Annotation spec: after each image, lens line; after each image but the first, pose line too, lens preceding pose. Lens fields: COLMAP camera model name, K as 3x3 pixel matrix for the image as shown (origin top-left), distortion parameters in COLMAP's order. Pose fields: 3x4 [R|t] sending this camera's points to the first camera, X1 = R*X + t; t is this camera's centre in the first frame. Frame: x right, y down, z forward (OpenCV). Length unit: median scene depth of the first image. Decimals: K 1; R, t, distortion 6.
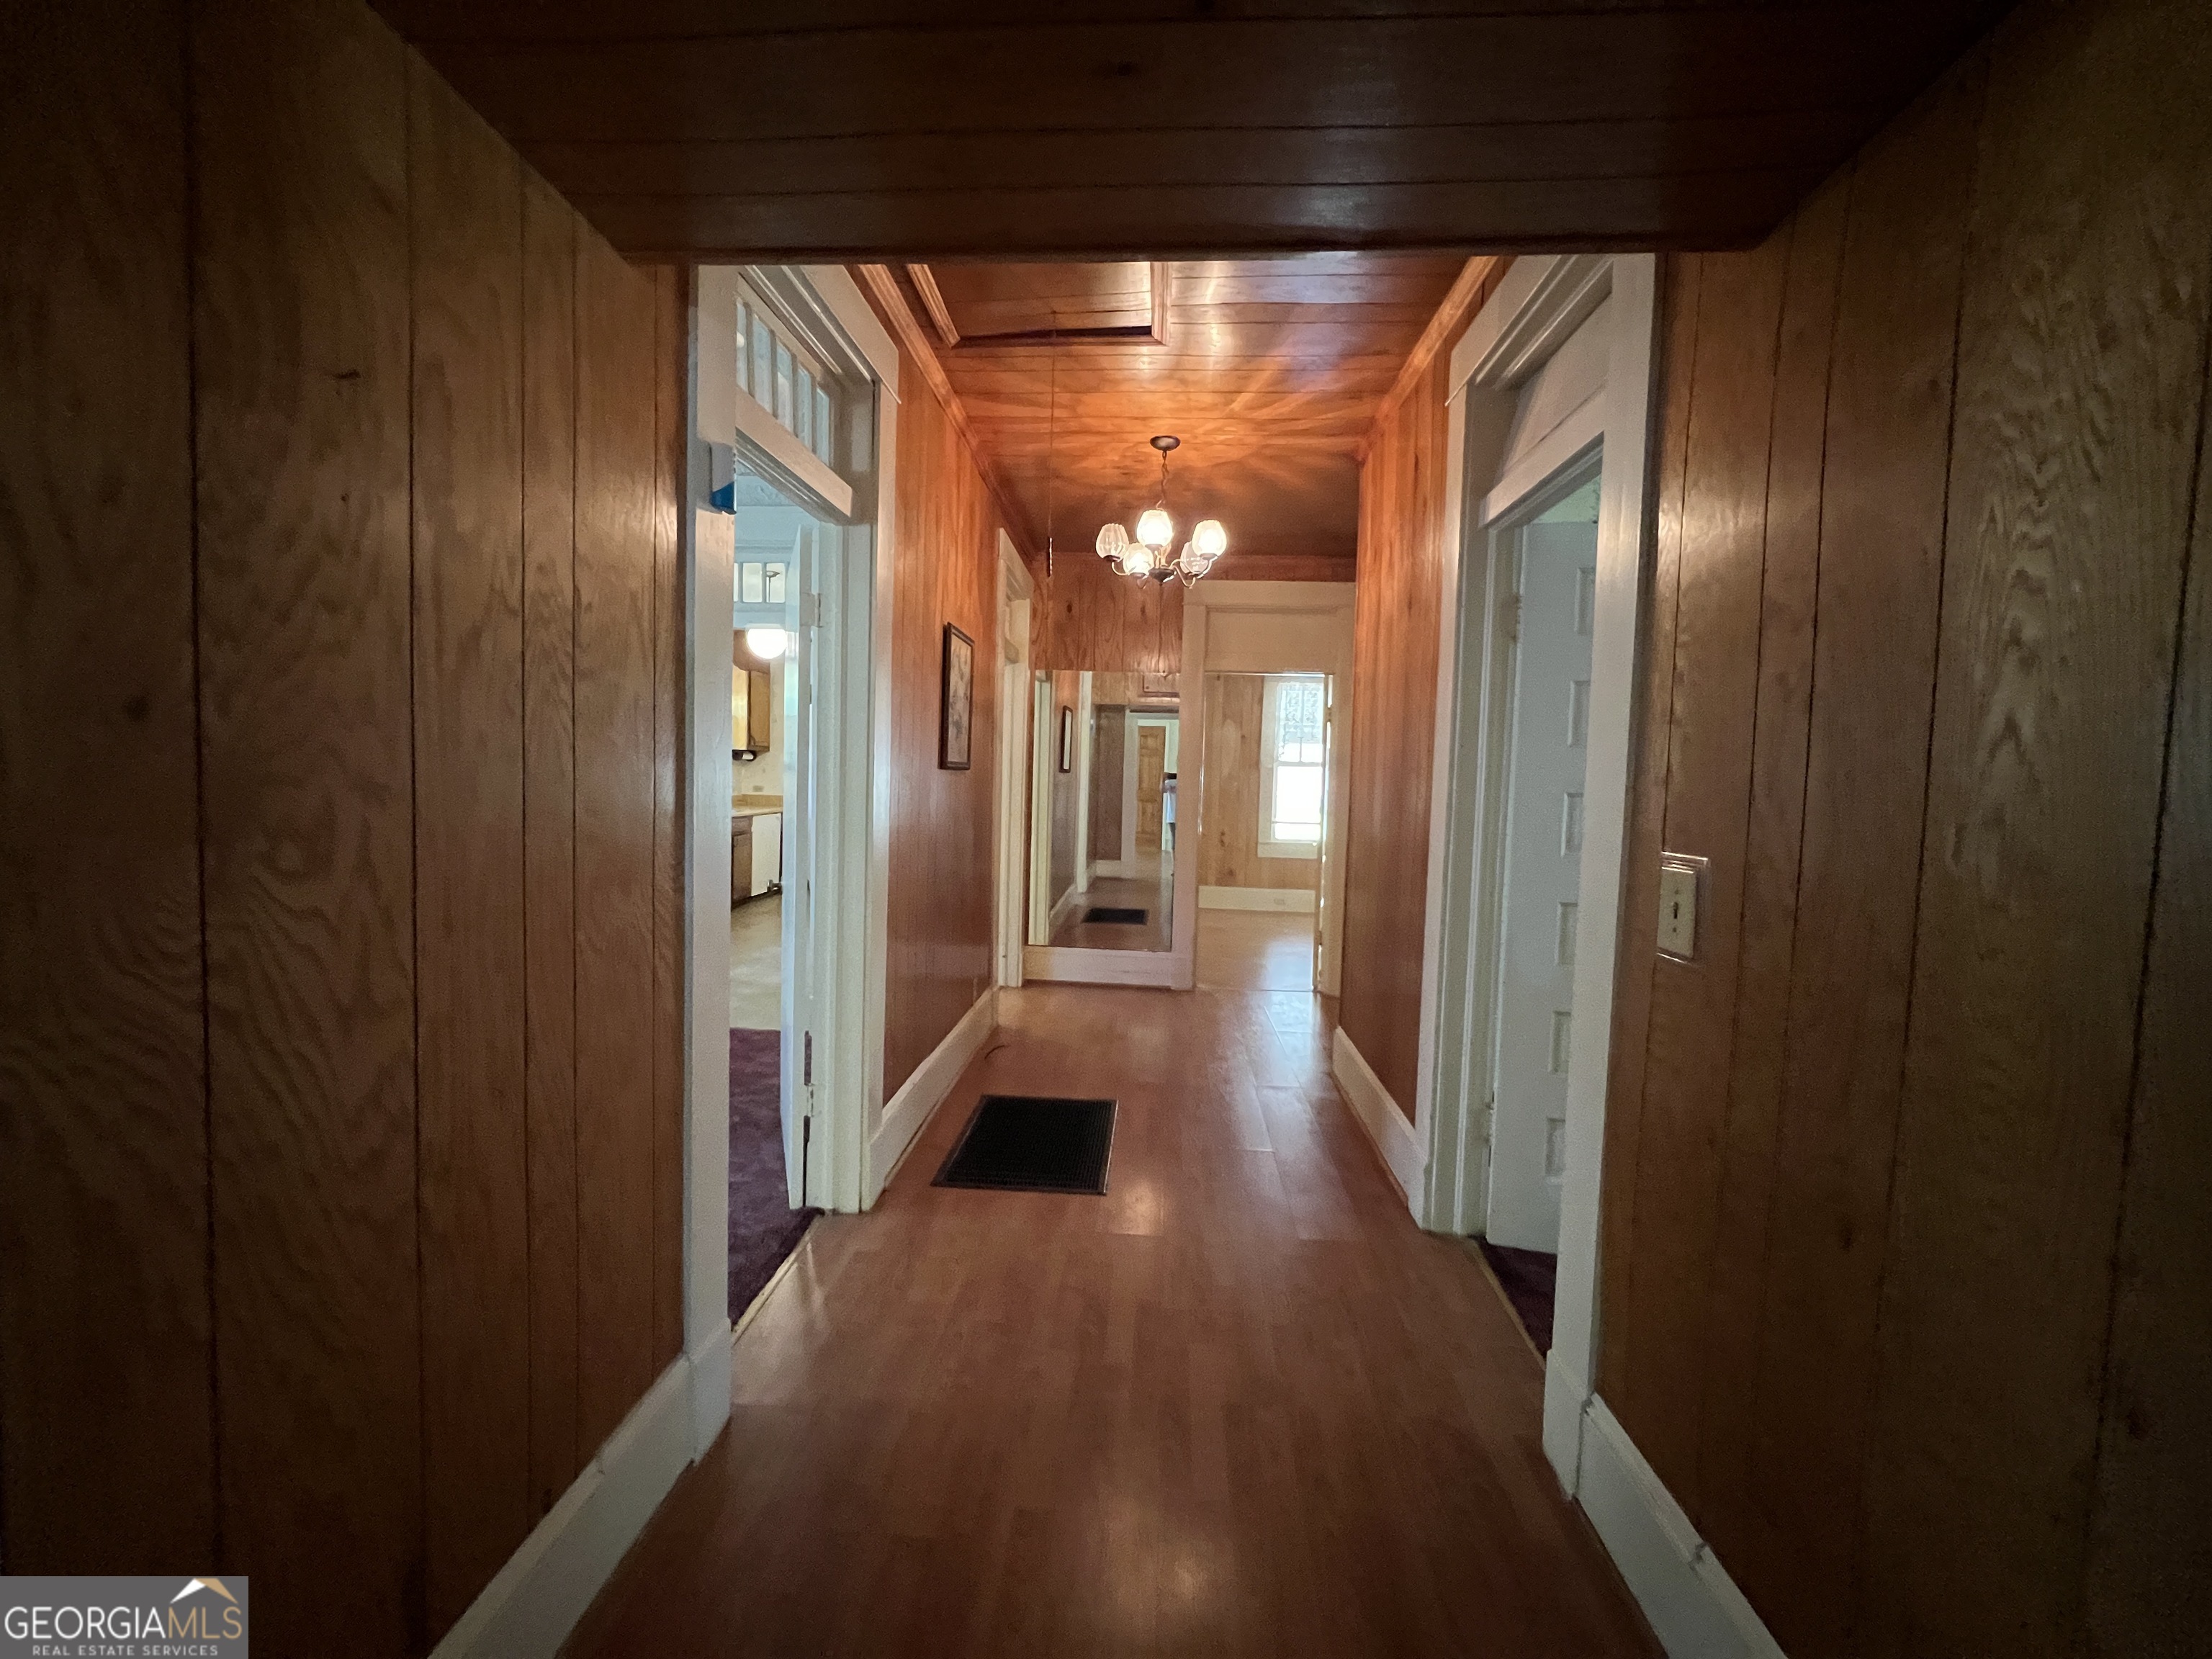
lens RADIAL K [[886.5, 0, 1105.2], [0, 886.5, 827.1], [0, 0, 1]] dist [-0.003084, 0.001226]
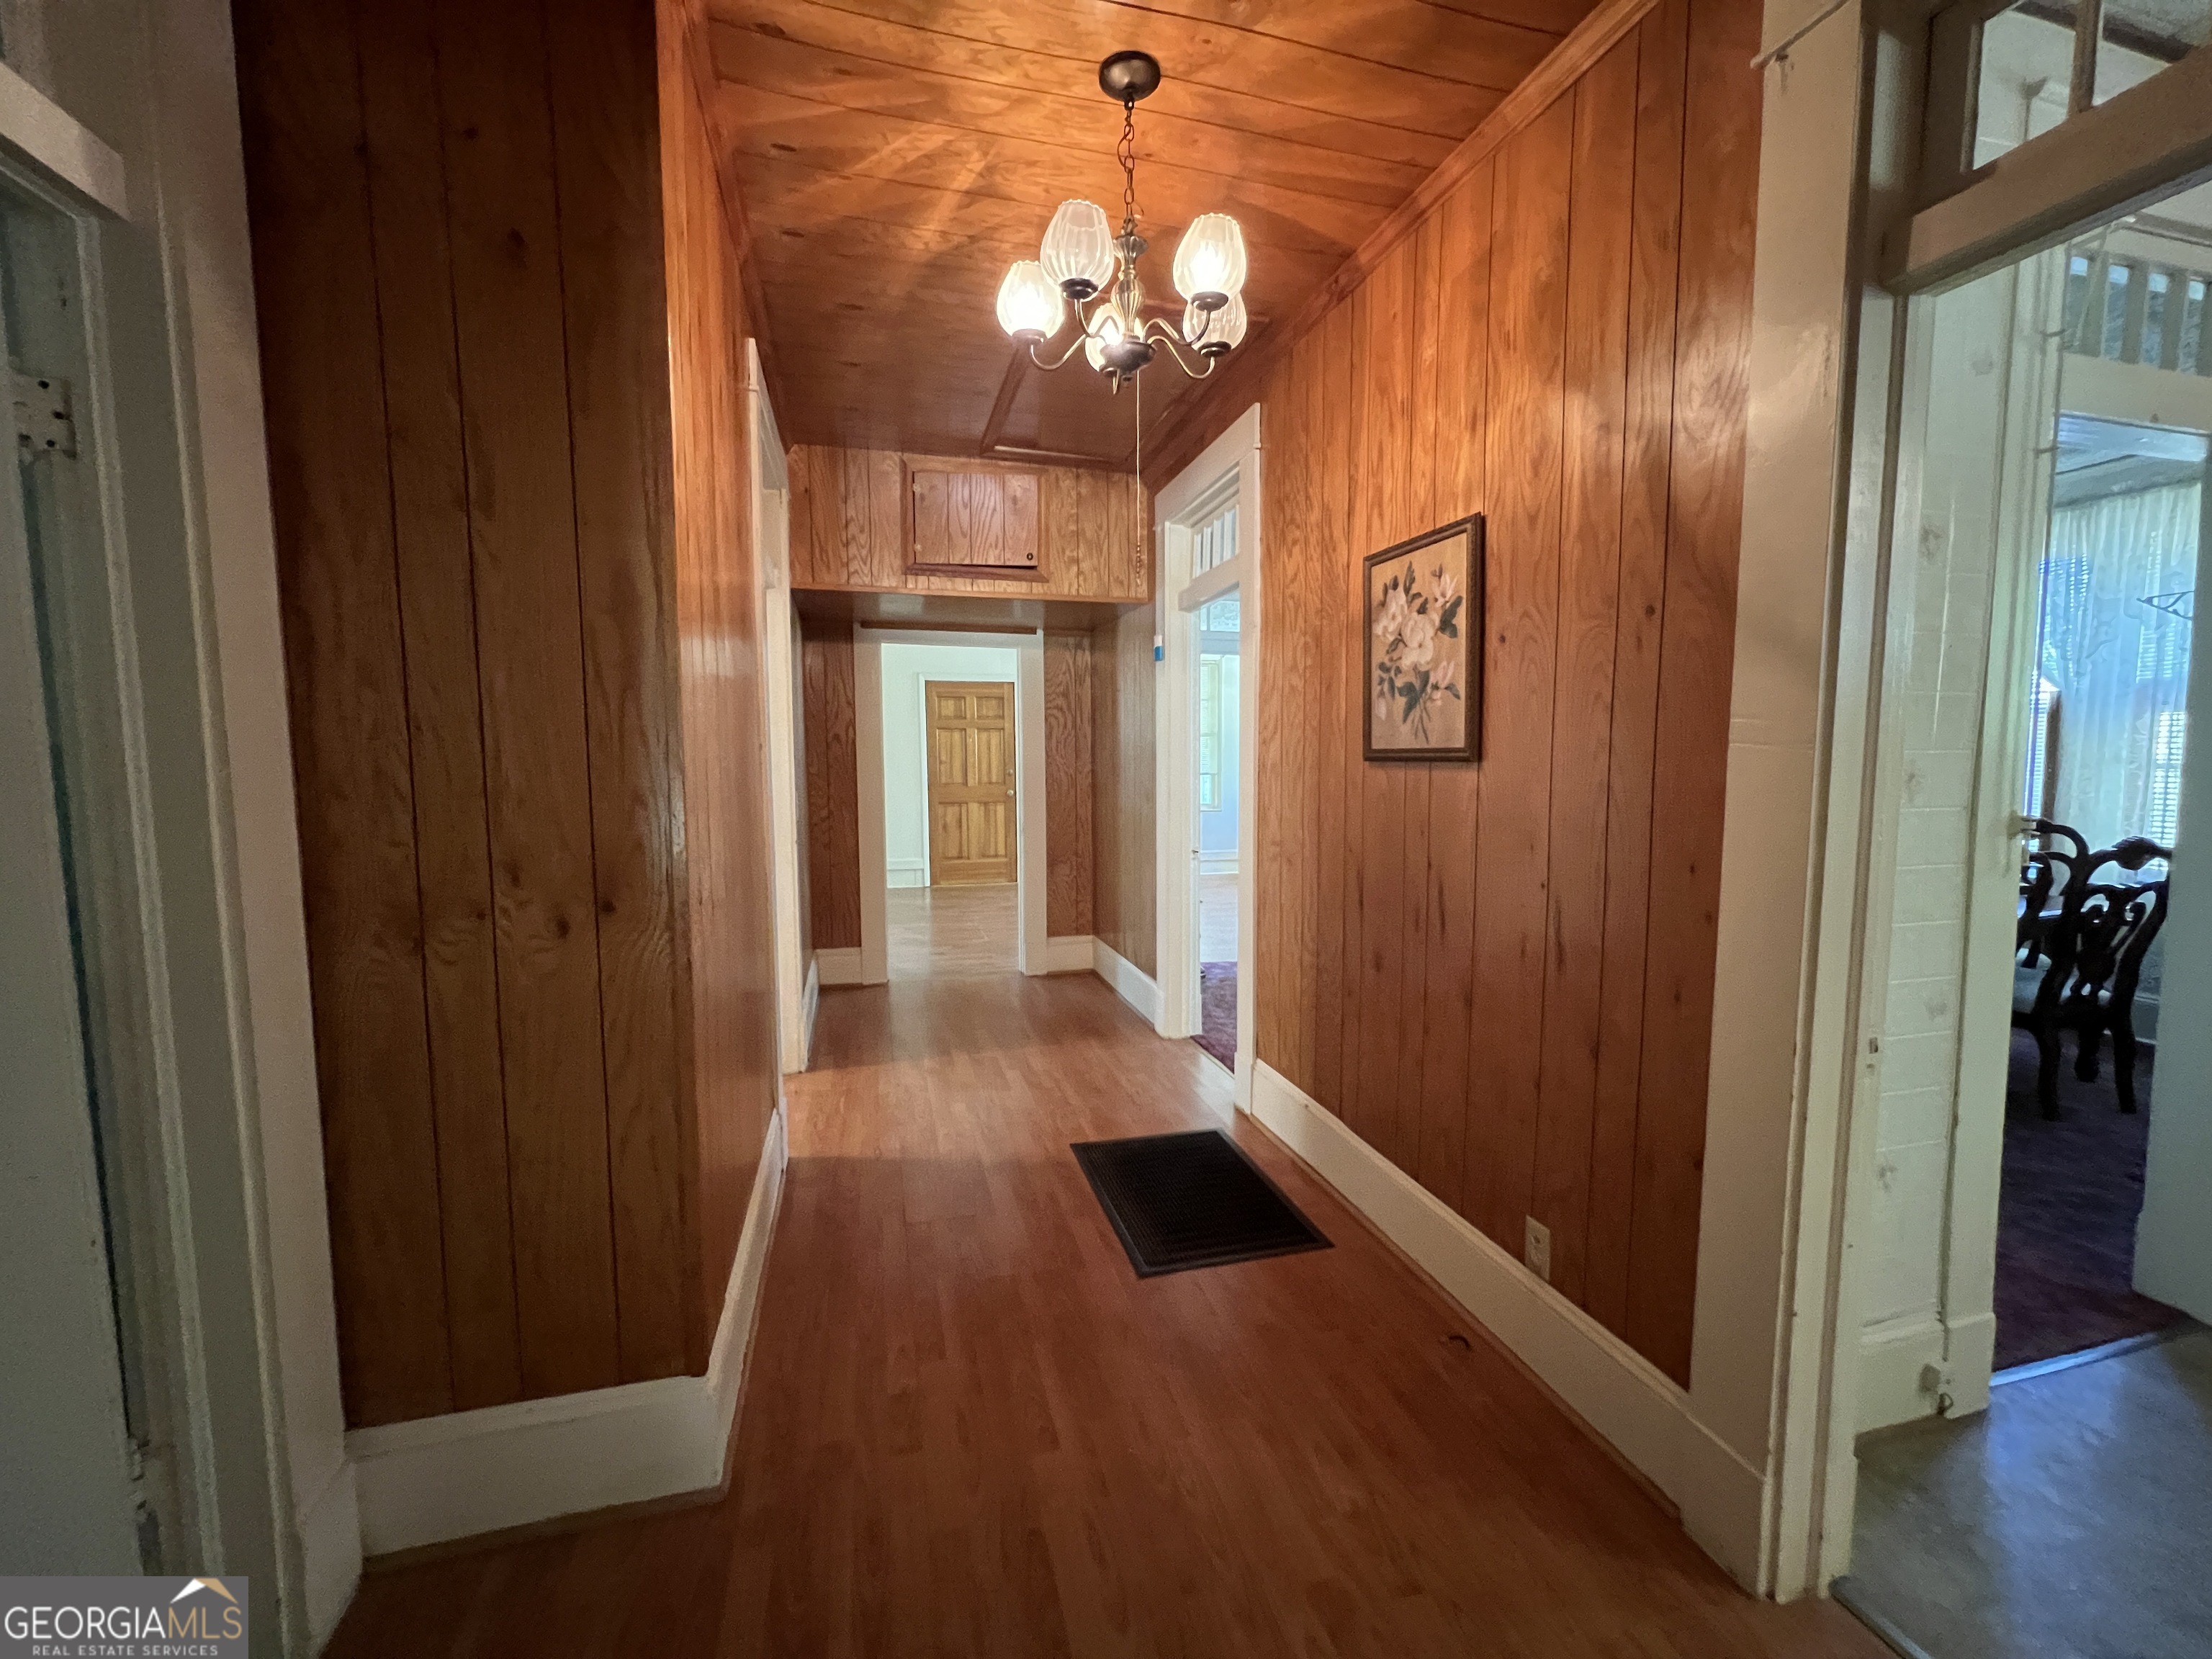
lens RADIAL K [[886.5, 0, 1105.2], [0, 886.5, 827.1], [0, 0, 1]] dist [-0.003084, 0.001226]
pose [[-0.945829, 0.001341, -0.324661, 0.268593], [-0.039244, 0.992187, 0.118429, -0.093078], [0.322283, 0.124755, -0.938387, 1.691928]]
